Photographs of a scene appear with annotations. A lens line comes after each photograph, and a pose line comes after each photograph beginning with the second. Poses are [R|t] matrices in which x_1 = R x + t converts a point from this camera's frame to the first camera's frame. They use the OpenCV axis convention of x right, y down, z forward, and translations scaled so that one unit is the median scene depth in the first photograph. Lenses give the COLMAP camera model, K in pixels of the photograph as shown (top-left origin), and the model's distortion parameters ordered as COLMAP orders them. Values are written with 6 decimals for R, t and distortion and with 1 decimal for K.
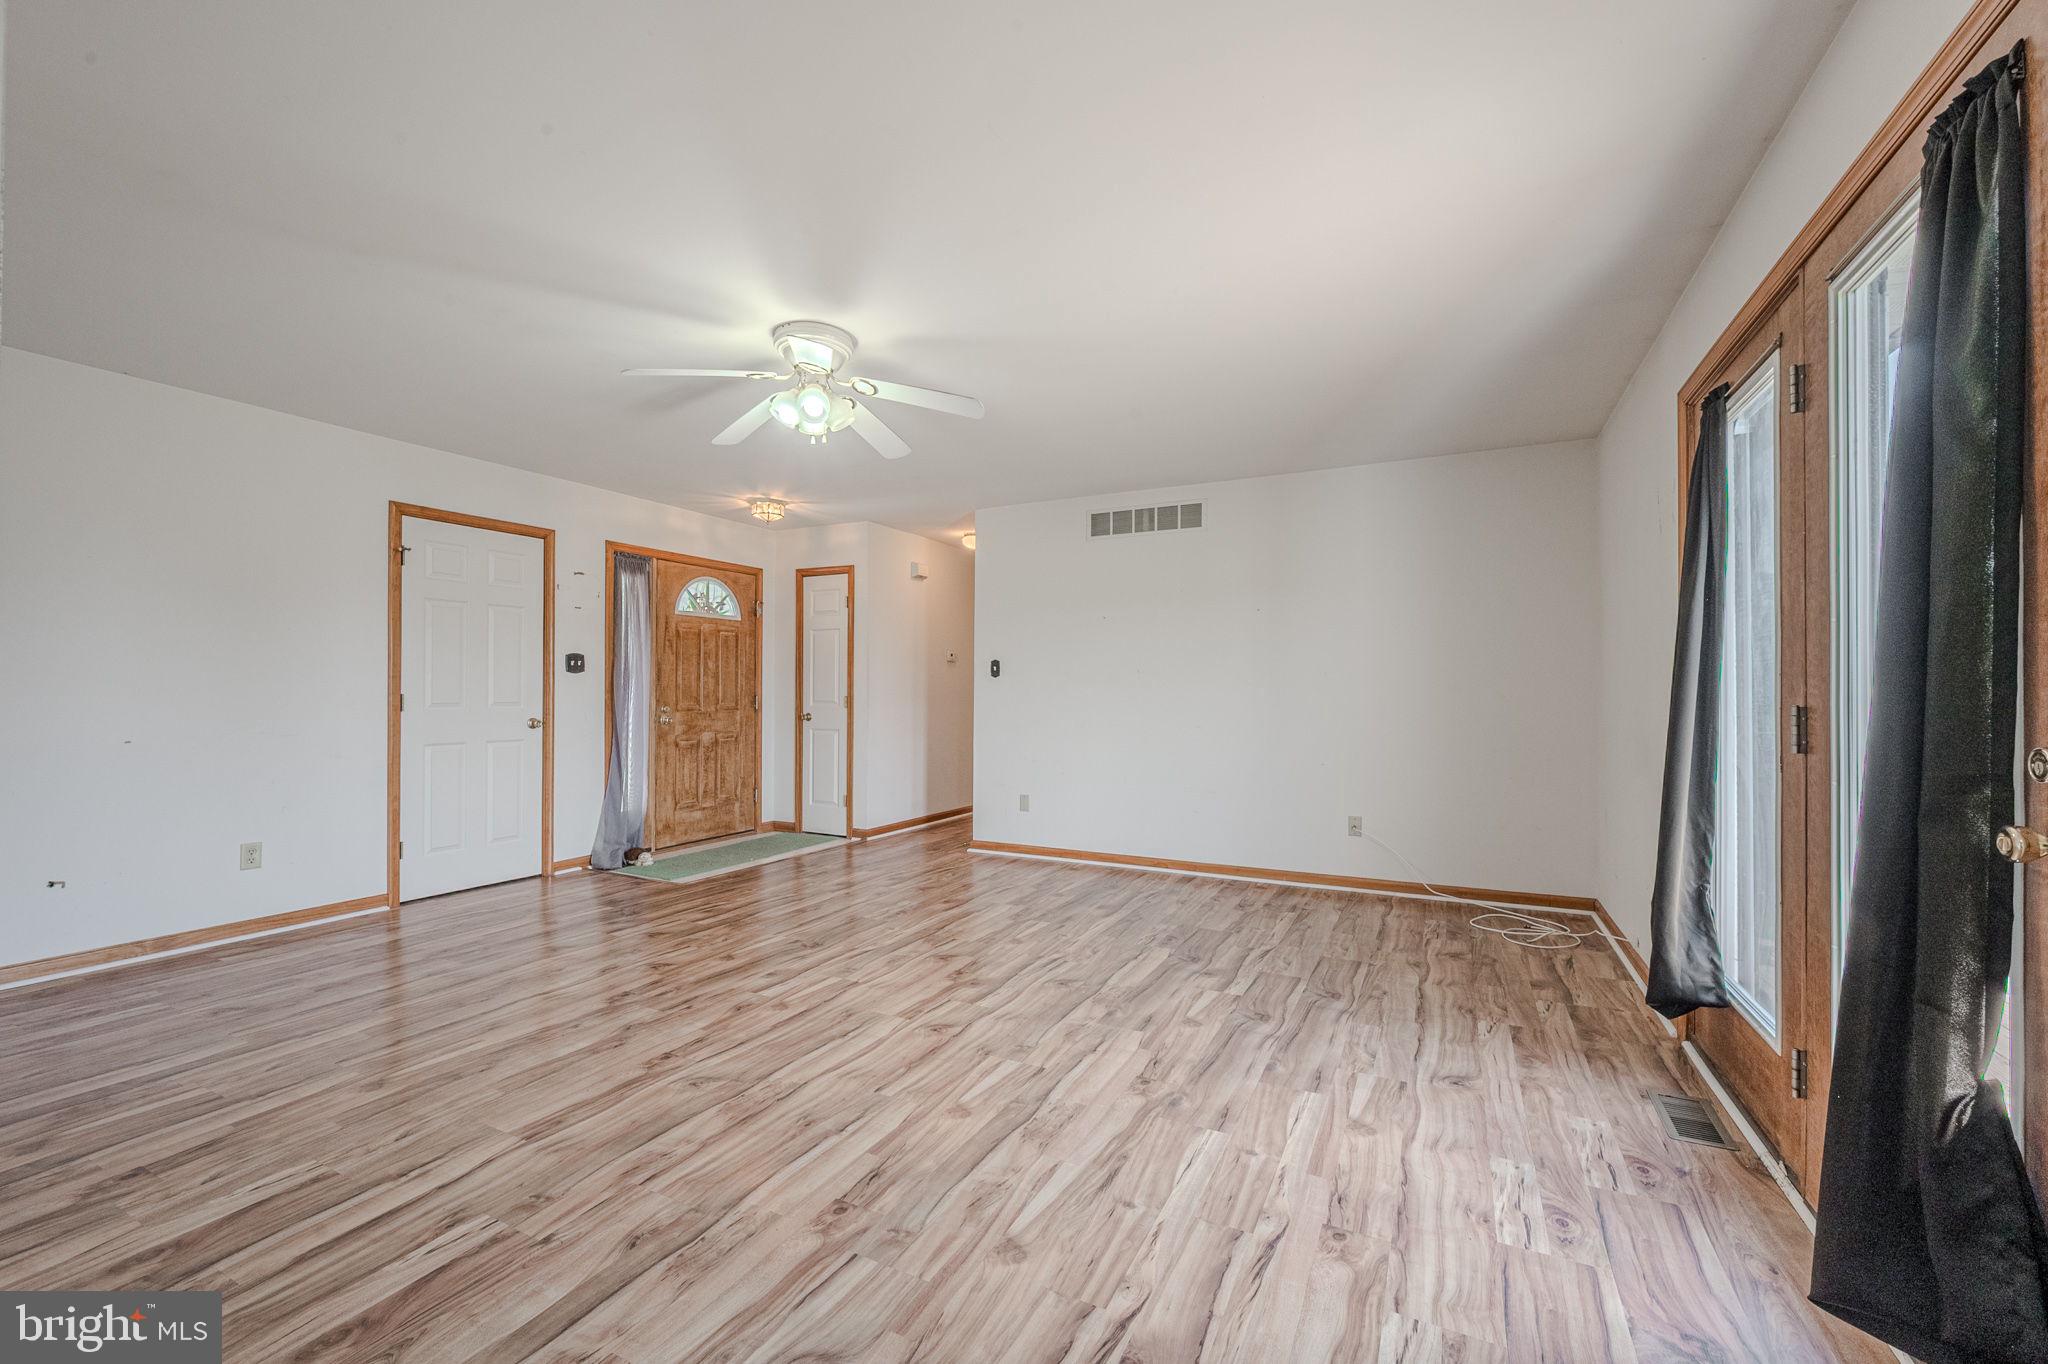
lens RADIAL K [[806.8, 0, 1032.9], [0, 806.8, 688.1], [0, 0, 1]] dist [-0.004145, -0.000435]
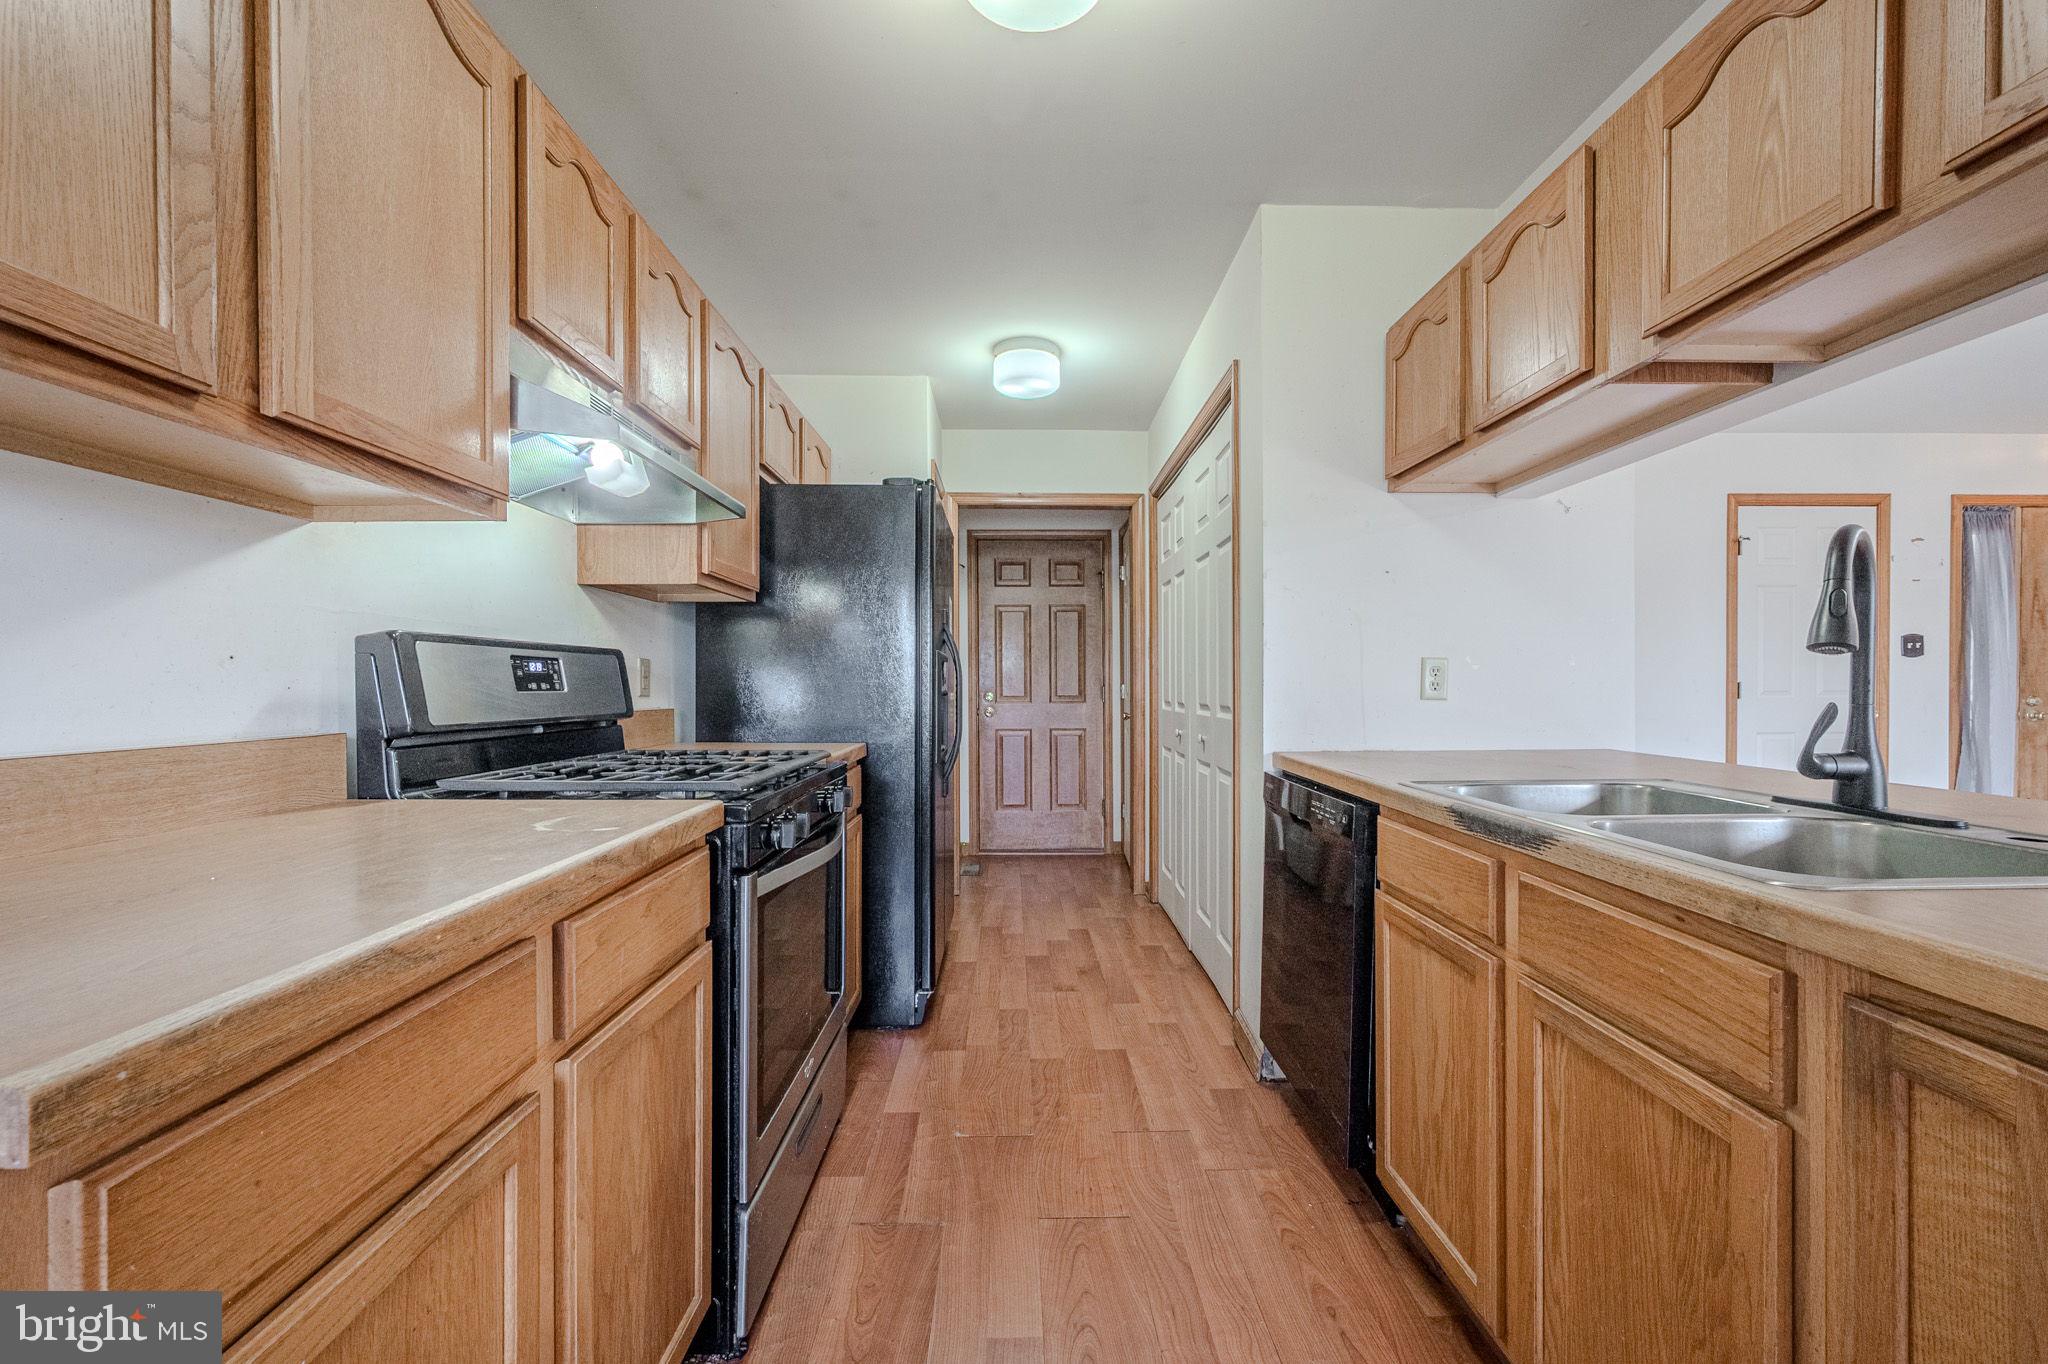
lens RADIAL K [[809.0, 0, 1035.8], [0, 809.0, 689.5], [0, 0, 1]] dist [-0.000632, 0.000378]
pose [[0.477894, 0.005064, -0.878403, -0.446101], [0.006048, 0.999941, 0.009055, 0.003633], [0.878397, -0.009640, 0.477835, -0.389898]]
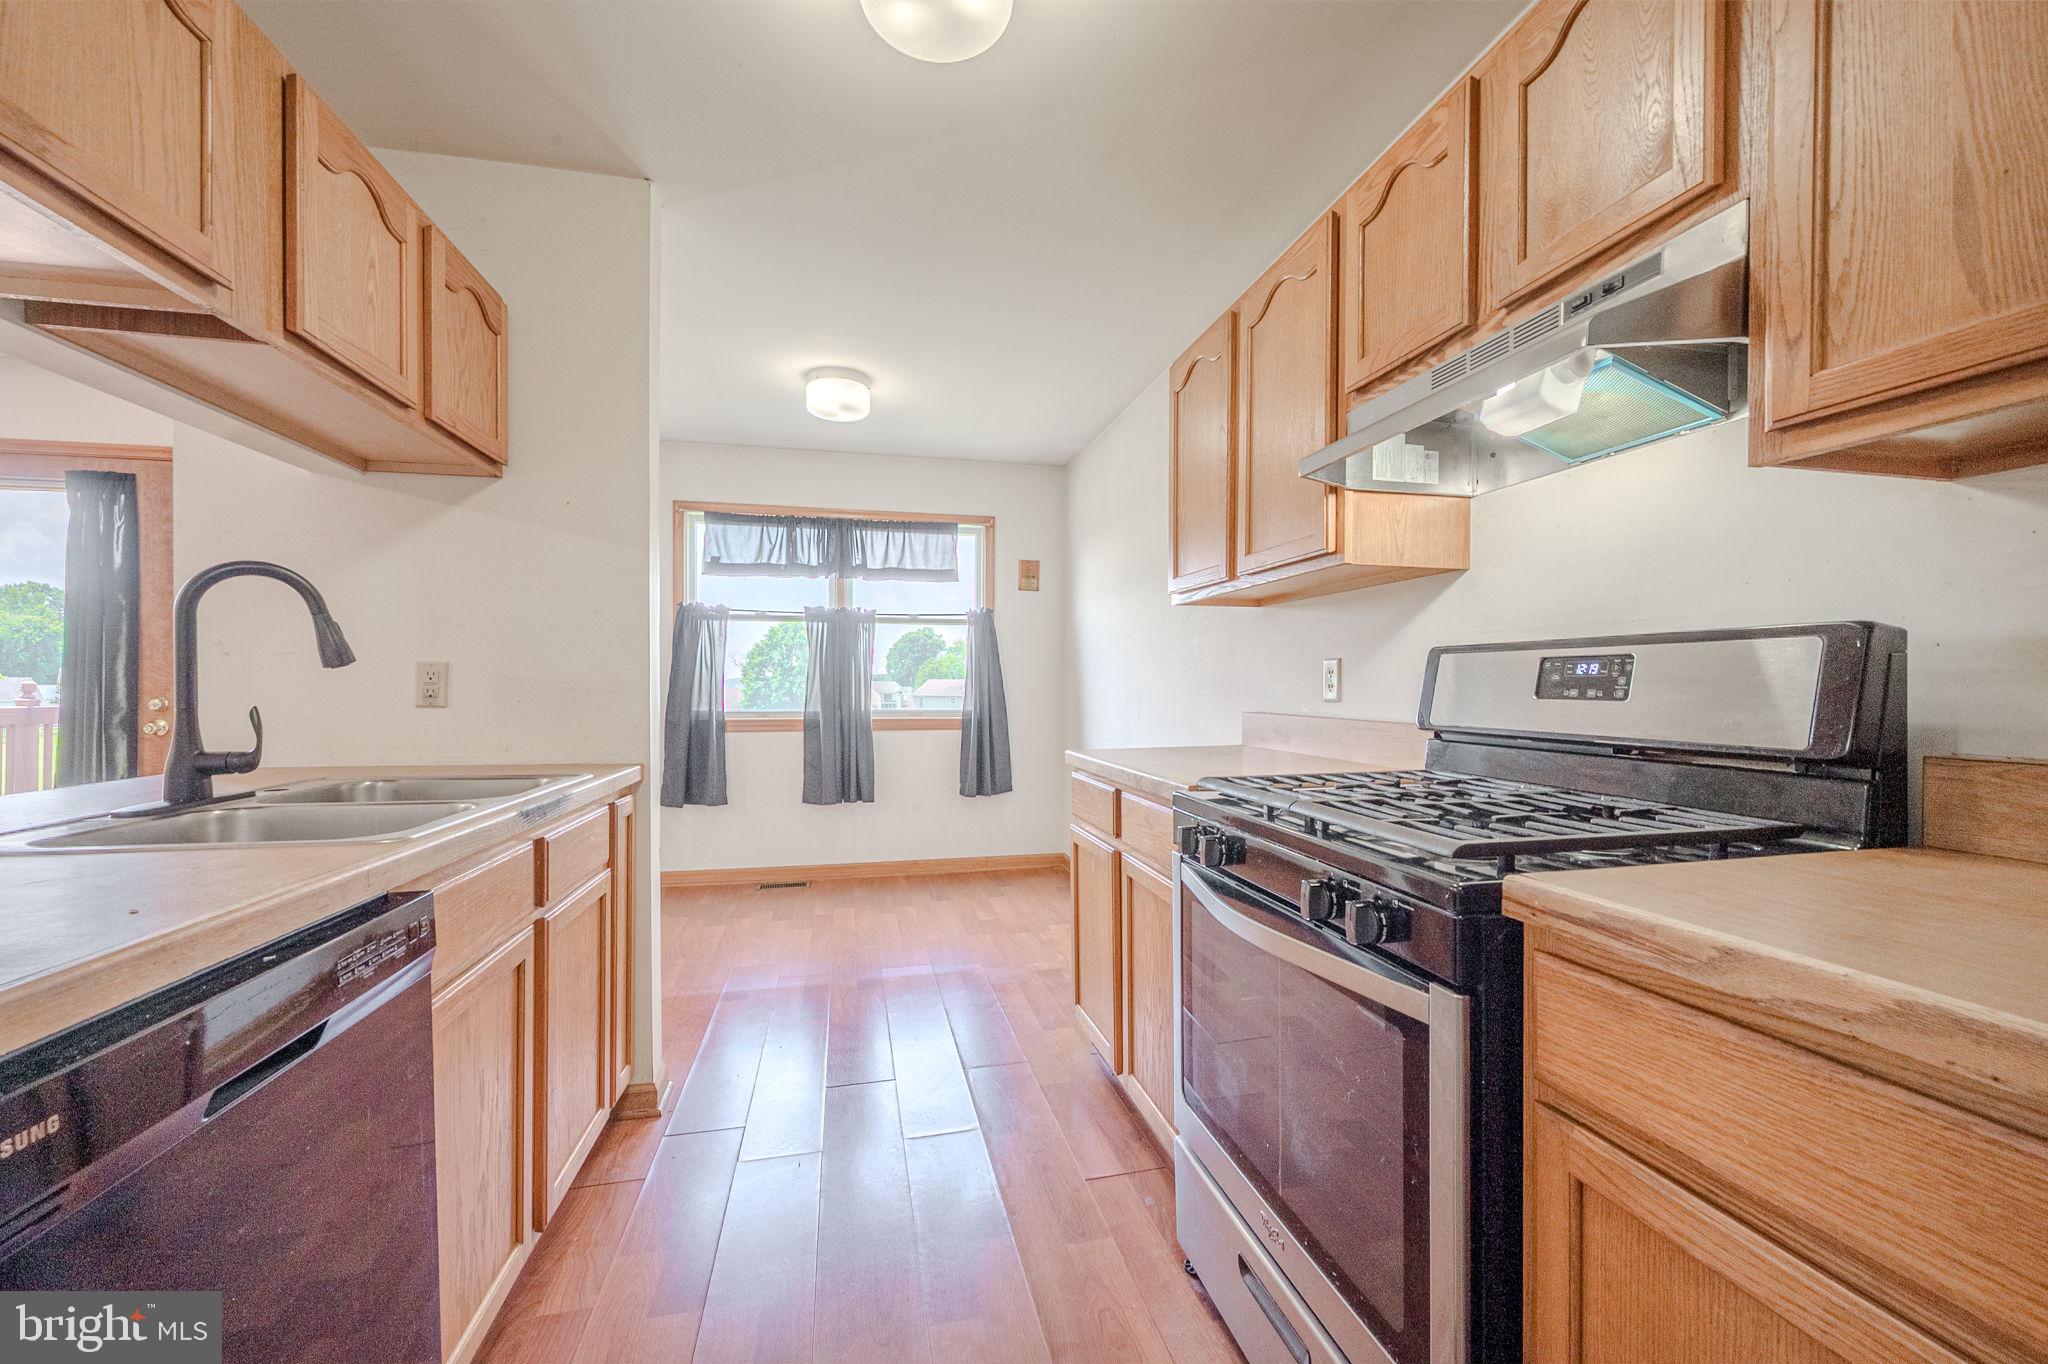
lens RADIAL K [[809.0, 0, 1035.8], [0, 809.0, 689.5], [0, 0, 1]] dist [-0.000632, 0.000378]
pose [[-0.646834, -0.005845, 0.762608, -1.262513], [-0.006792, 0.999975, 0.001904, 0.002474], [-0.762601, -0.003948, -0.646858, 0.098179]]
